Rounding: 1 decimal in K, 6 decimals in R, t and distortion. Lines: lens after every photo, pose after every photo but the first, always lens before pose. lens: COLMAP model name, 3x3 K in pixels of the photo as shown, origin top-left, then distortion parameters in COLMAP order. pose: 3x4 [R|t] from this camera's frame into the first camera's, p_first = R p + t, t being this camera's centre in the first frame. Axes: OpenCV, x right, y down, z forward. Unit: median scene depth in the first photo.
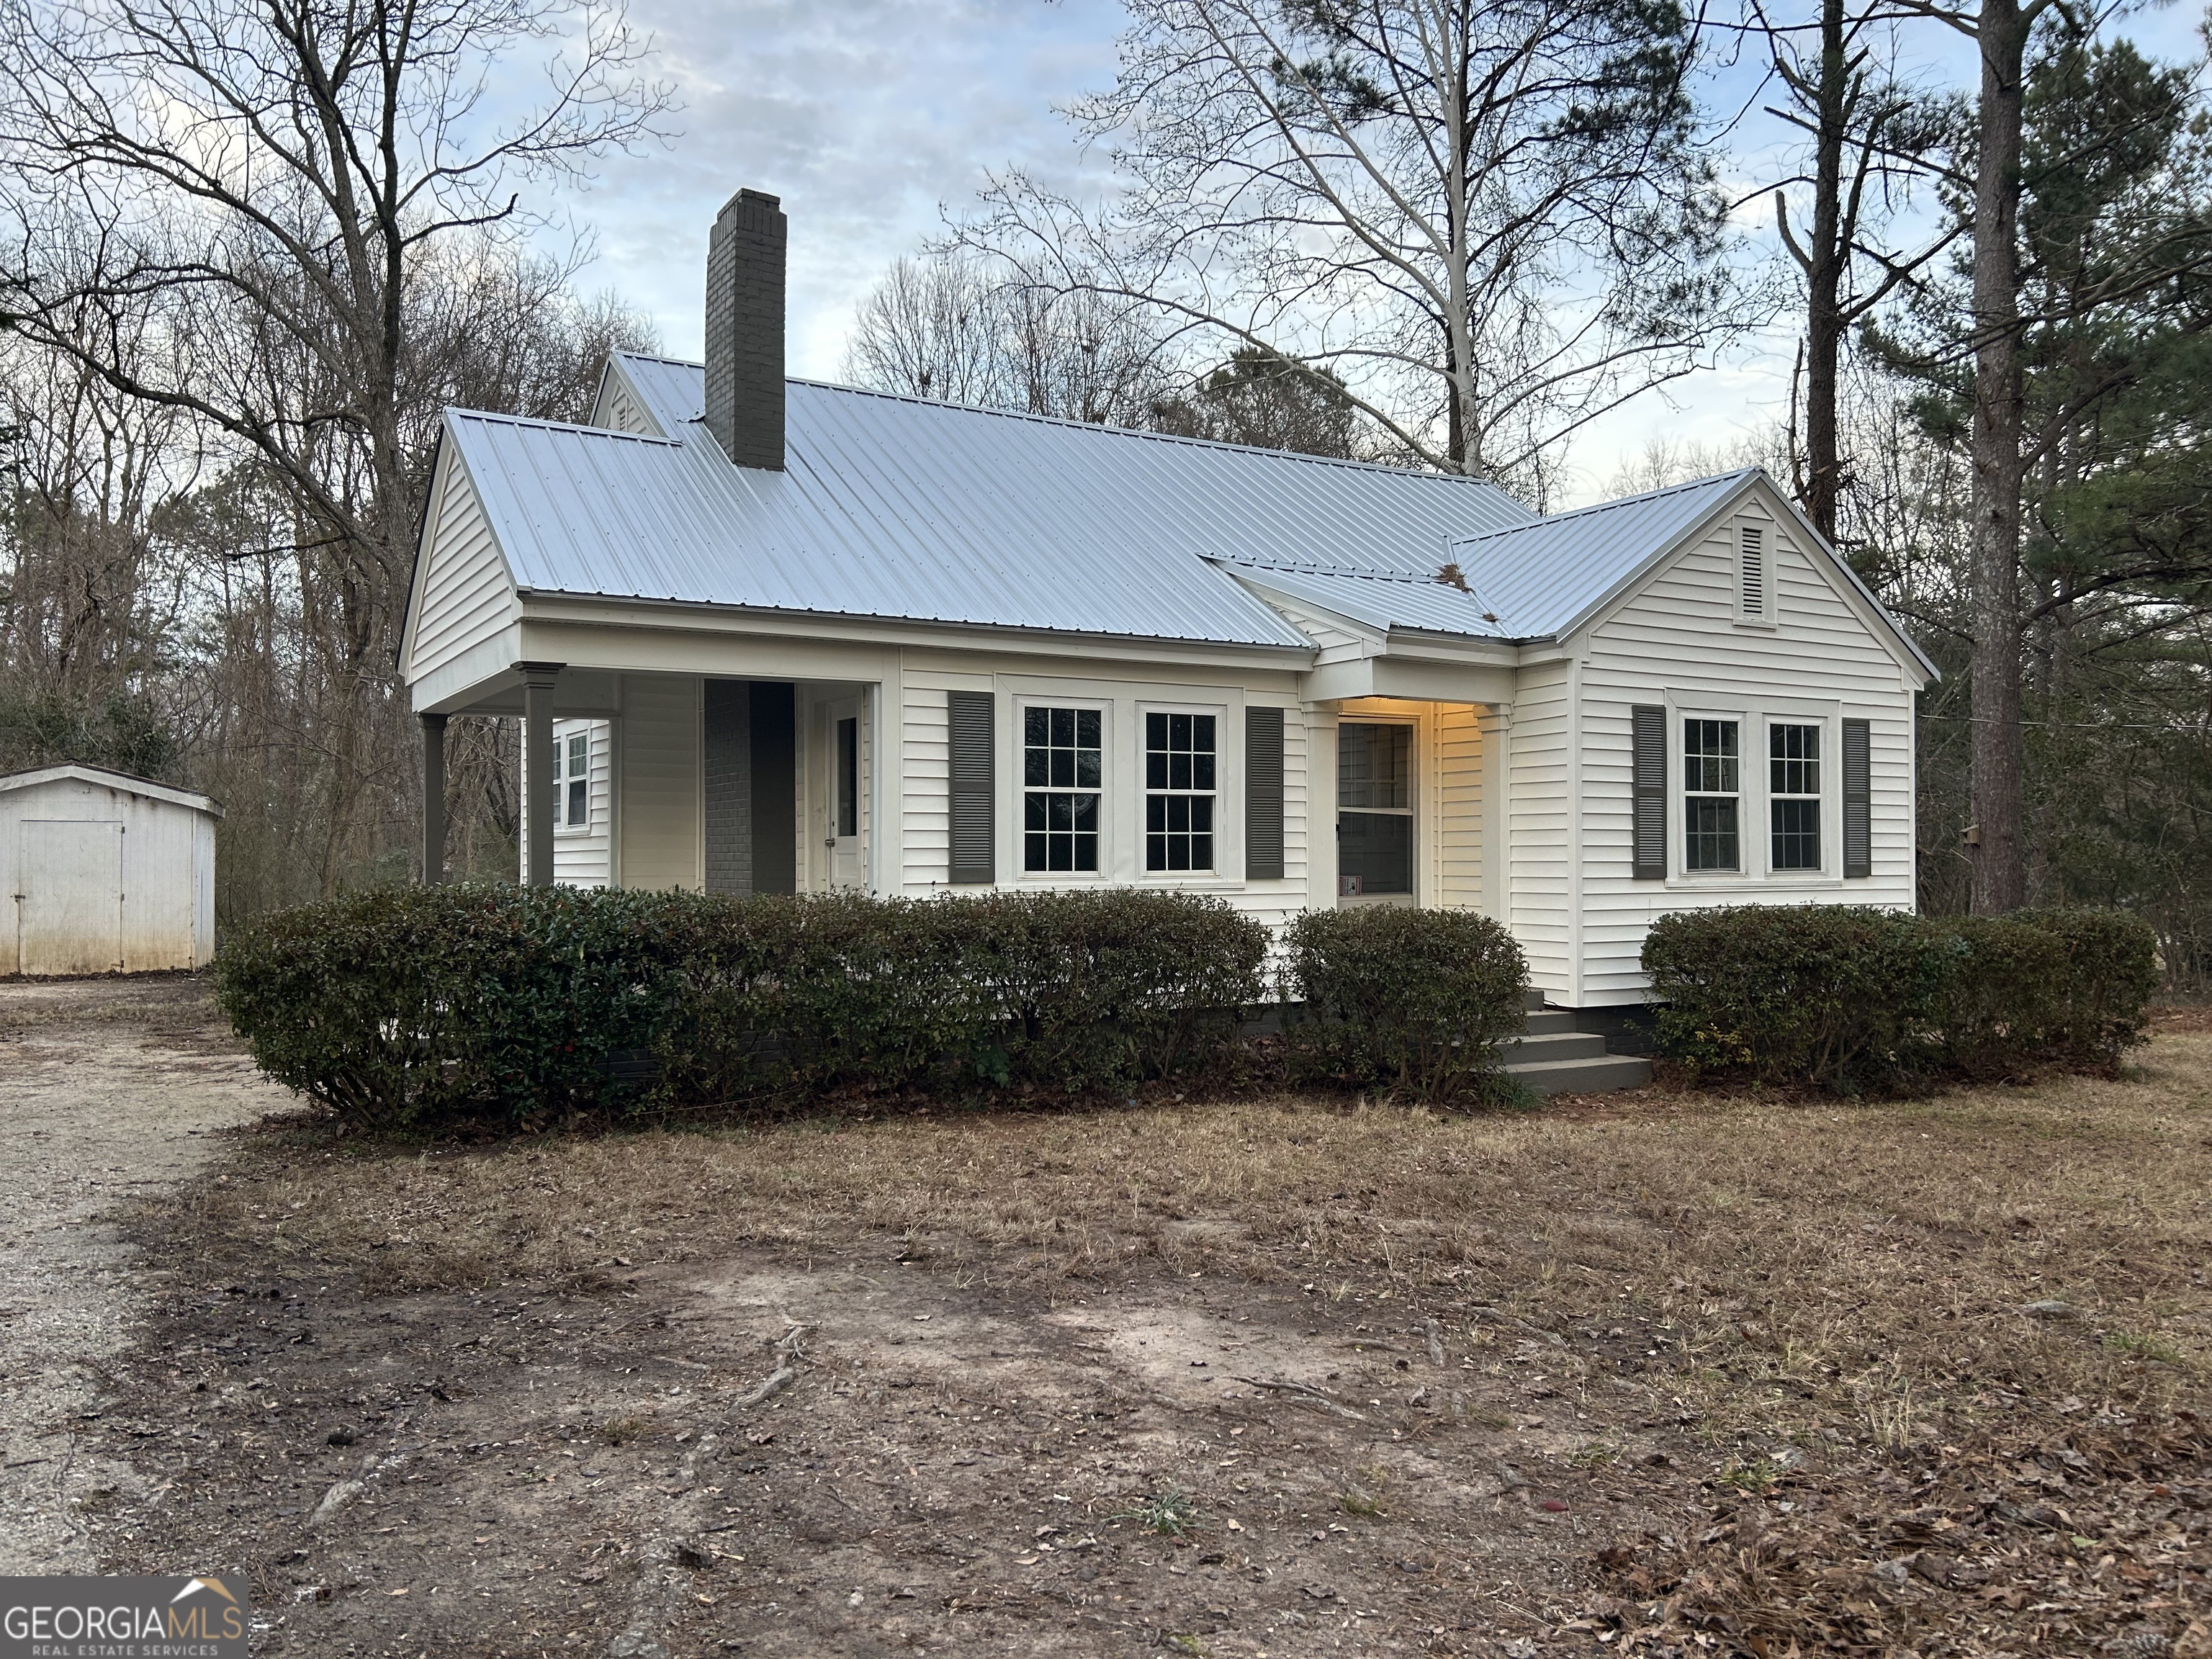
lens RADIAL K [[1650.6, 0, 1110.0], [0, 1650.6, 864.5], [0, 0, 1]] dist [0.037986, -0.038381]
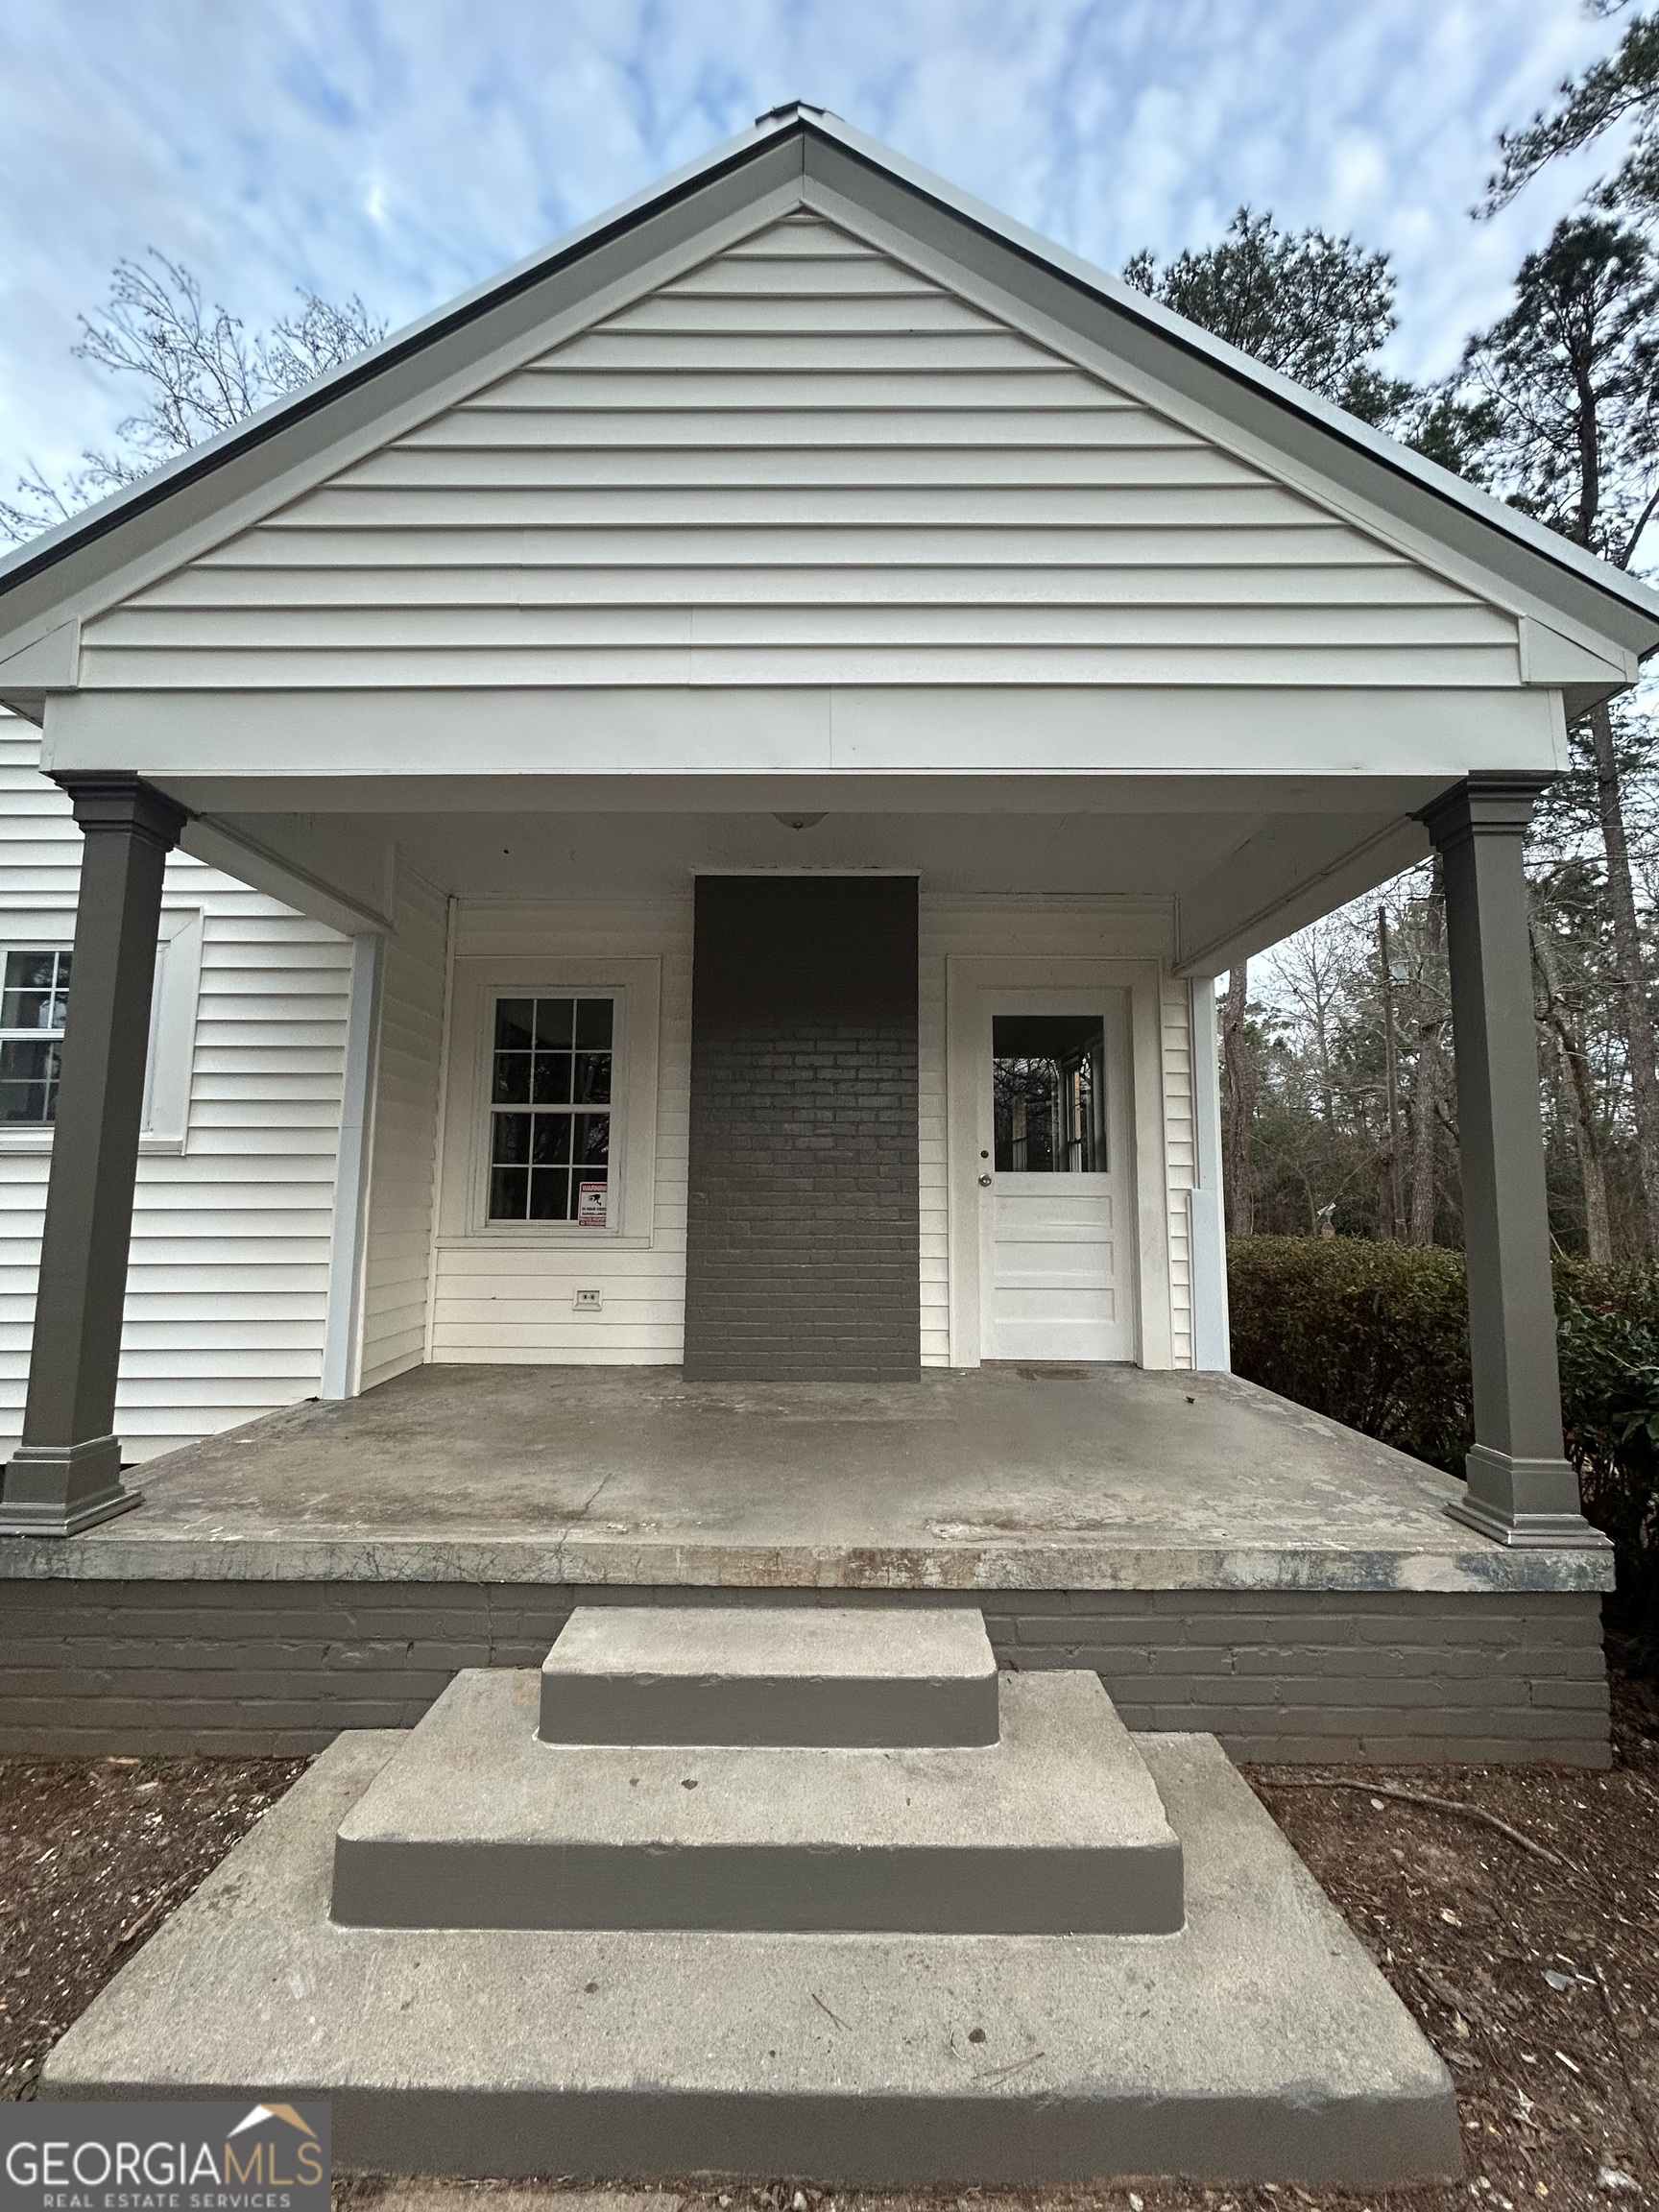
lens RADIAL K [[887.0, 0, 839.0], [0, 887.0, 1103.3], [0, 0, 1]] dist [-0.001824, -0.000461]
pose [[0.519144, 0.094630, 0.849432, -0.522947], [-0.000560, 0.993889, -0.110380, -0.003932], [-0.854687, 0.056827, 0.516025, 0.836282]]
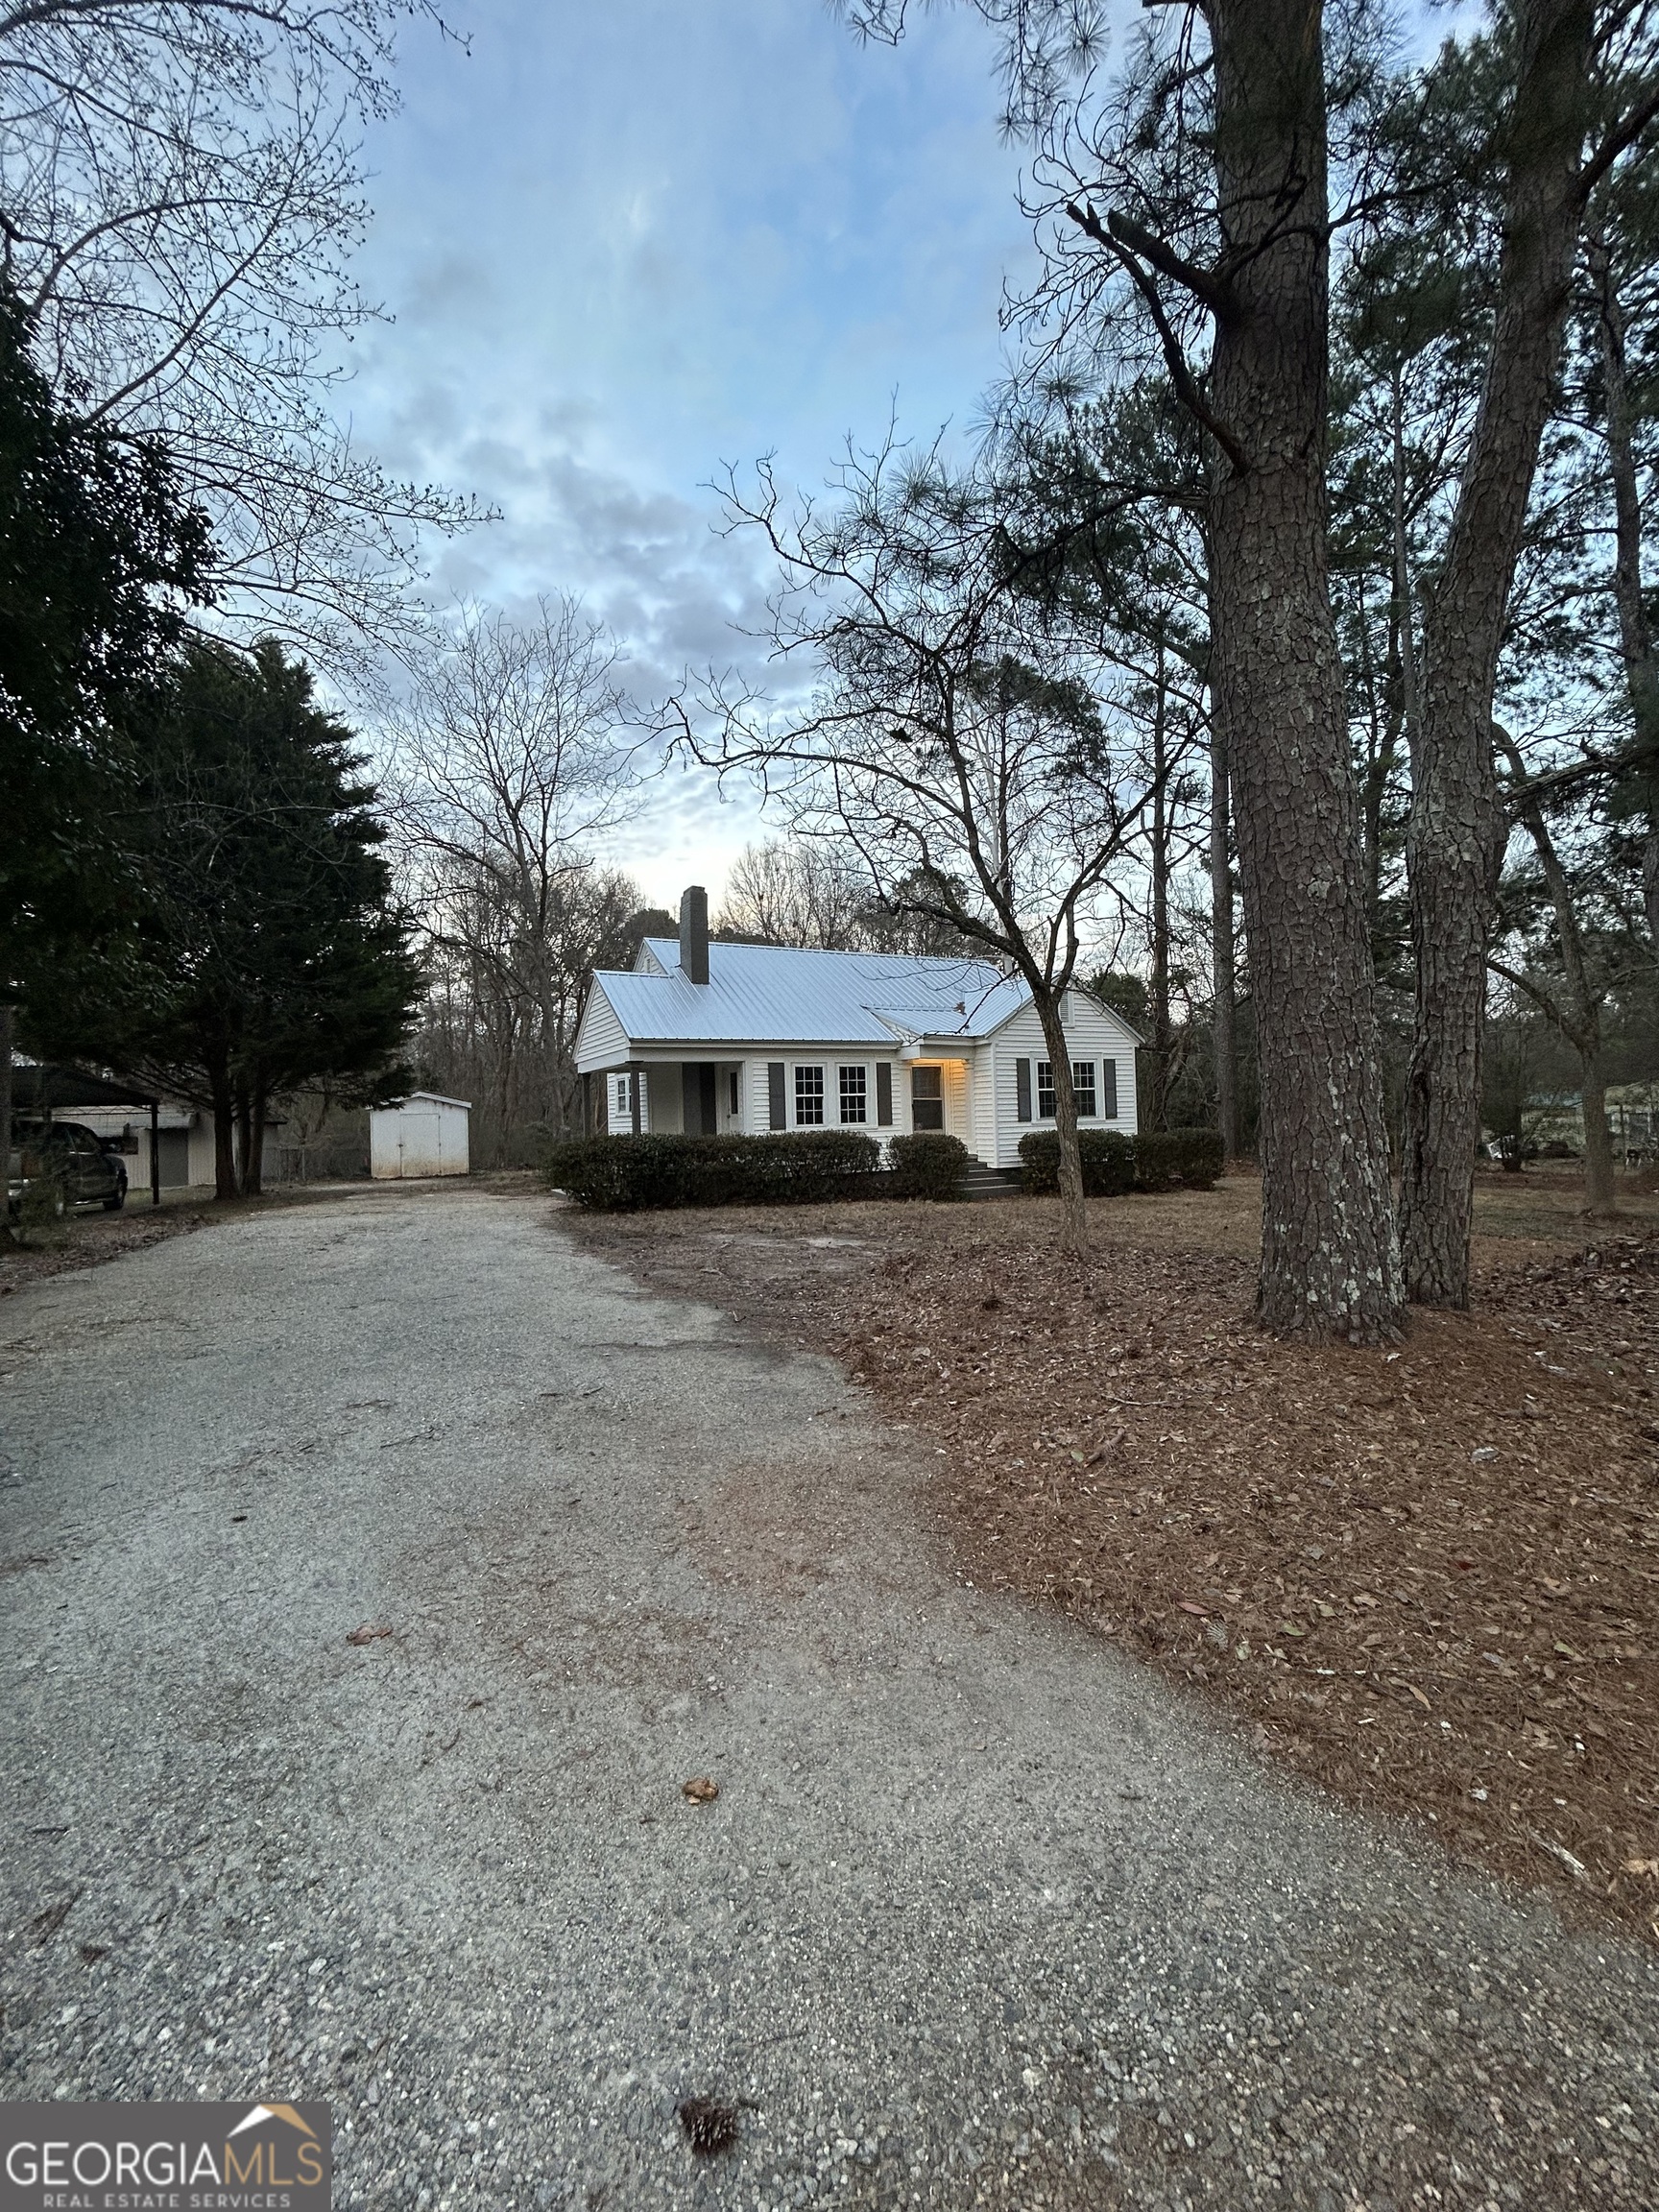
lens RADIAL K [[887.0, 0, 829.2], [0, 887.0, 1108.0], [0, 0, 1]] dist [-0.001824, -0.000461]
pose [[0.998728, -0.026869, -0.042671, 0.066224], [0.026326, 0.999566, -0.013237, -0.002566], [0.043008, 0.012097, 0.999001, -0.494743]]
